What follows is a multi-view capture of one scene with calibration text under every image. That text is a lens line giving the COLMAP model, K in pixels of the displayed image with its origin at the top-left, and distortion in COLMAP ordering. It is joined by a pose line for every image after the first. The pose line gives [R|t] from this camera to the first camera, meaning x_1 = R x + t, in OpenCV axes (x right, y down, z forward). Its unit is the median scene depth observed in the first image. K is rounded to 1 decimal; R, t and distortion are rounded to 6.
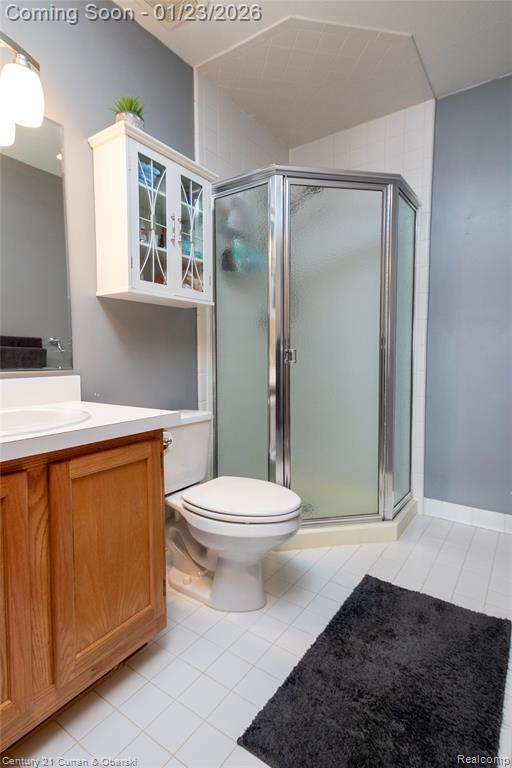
lens RADIAL K [[394.2, 0, 255.0], [0, 394.2, 381.3], [0, 0, 1]] dist [0.053745, -0.010132]
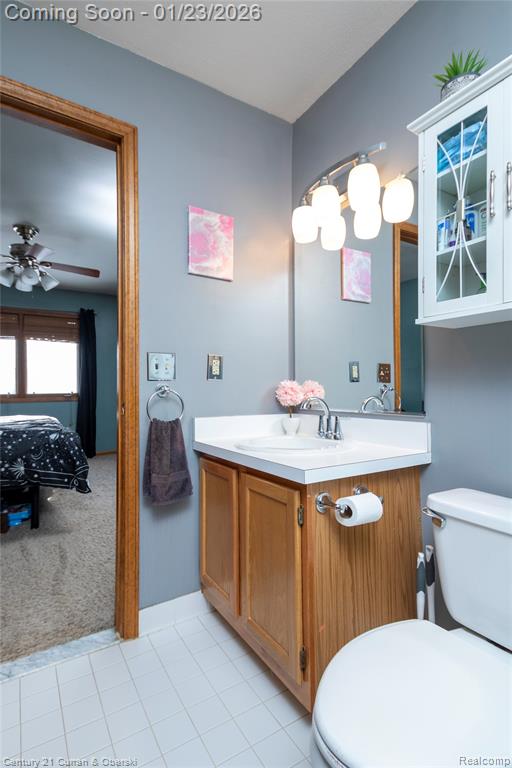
lens RADIAL K [[394.2, 0, 250.5], [0, 394.2, 380.4], [0, 0, 1]] dist [0.053745, -0.010132]
pose [[-0.406916, -0.007994, -0.913431, 0.528034], [-0.051331, 0.998582, 0.014128, -0.100537], [0.912022, 0.052636, -0.406749, 0.980494]]
